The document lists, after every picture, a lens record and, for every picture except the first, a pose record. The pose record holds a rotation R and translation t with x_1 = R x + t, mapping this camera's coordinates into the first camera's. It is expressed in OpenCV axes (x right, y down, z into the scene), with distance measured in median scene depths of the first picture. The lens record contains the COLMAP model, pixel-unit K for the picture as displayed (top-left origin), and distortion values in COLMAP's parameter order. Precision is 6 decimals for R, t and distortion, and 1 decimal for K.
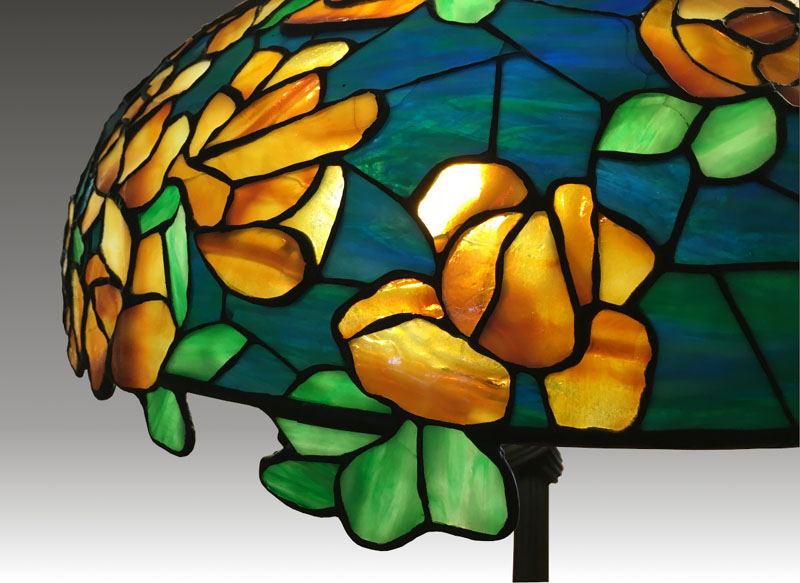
lens RADIAL K [[707.8, 0, 401.4], [0, 707.8, 276.7], [0, 0, 1]] dist [-0.002410, -0.003733]
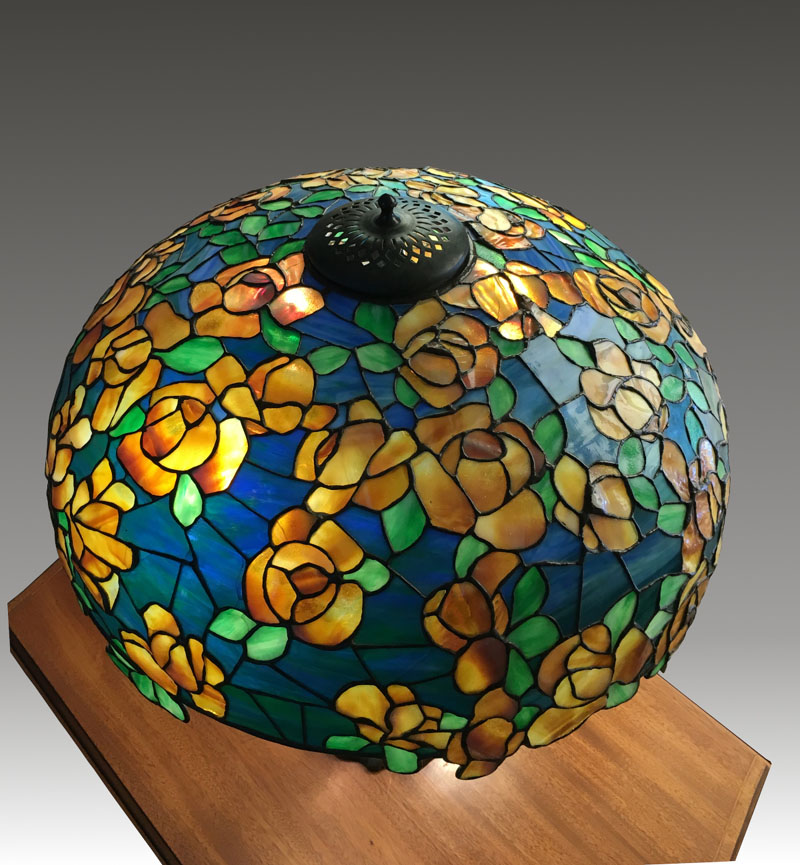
lens RADIAL K [[908.3, 0, 400.0], [0, 908.3, 379.2], [0, 0, 1]] dist [0.076806, -0.135521]
pose [[0.953096, 0.217462, -0.210518, 1.261699], [-0.075833, 0.844931, 0.529473, -2.358711], [0.293014, -0.488674, 0.821791, -0.763072]]
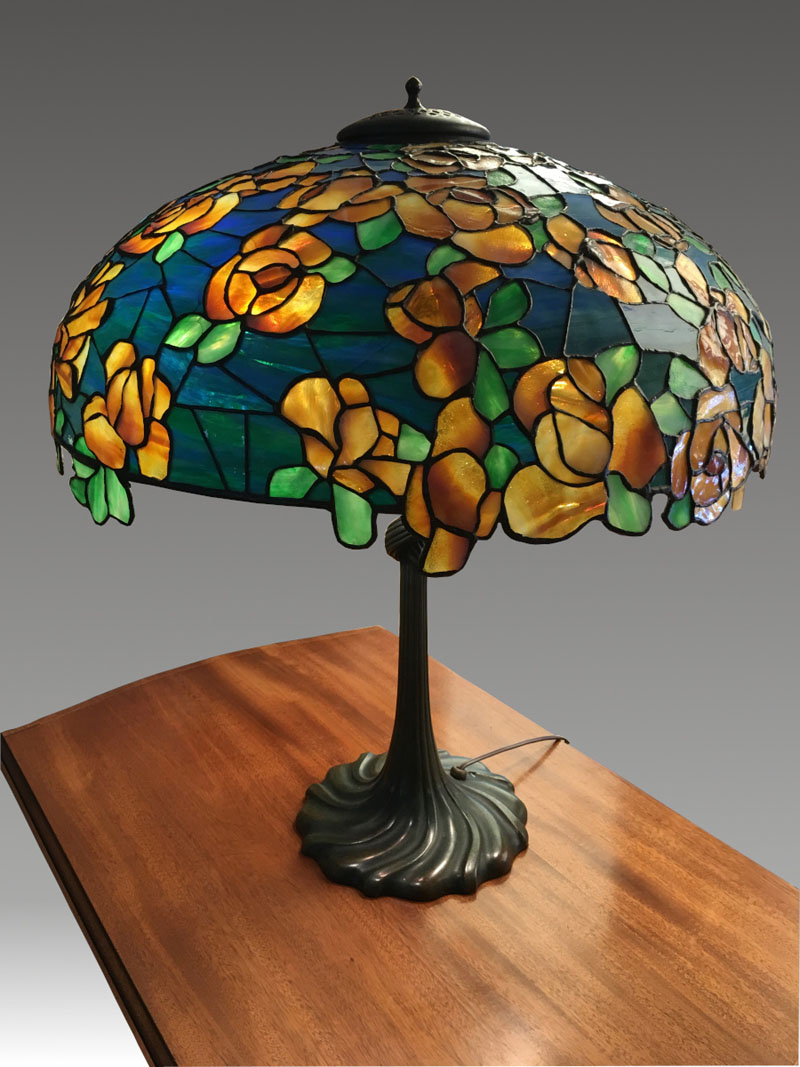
lens RADIAL K [[923.4, 0, 400.0], [0, 923.4, 533.5], [0, 0, 1]] dist [0.033750, -0.013980]
pose [[0.892880, 0.170771, -0.416657, 2.087536], [-0.104176, 0.978534, 0.177818, -0.185920], [0.438079, -0.115365, 0.891503, -1.142406]]
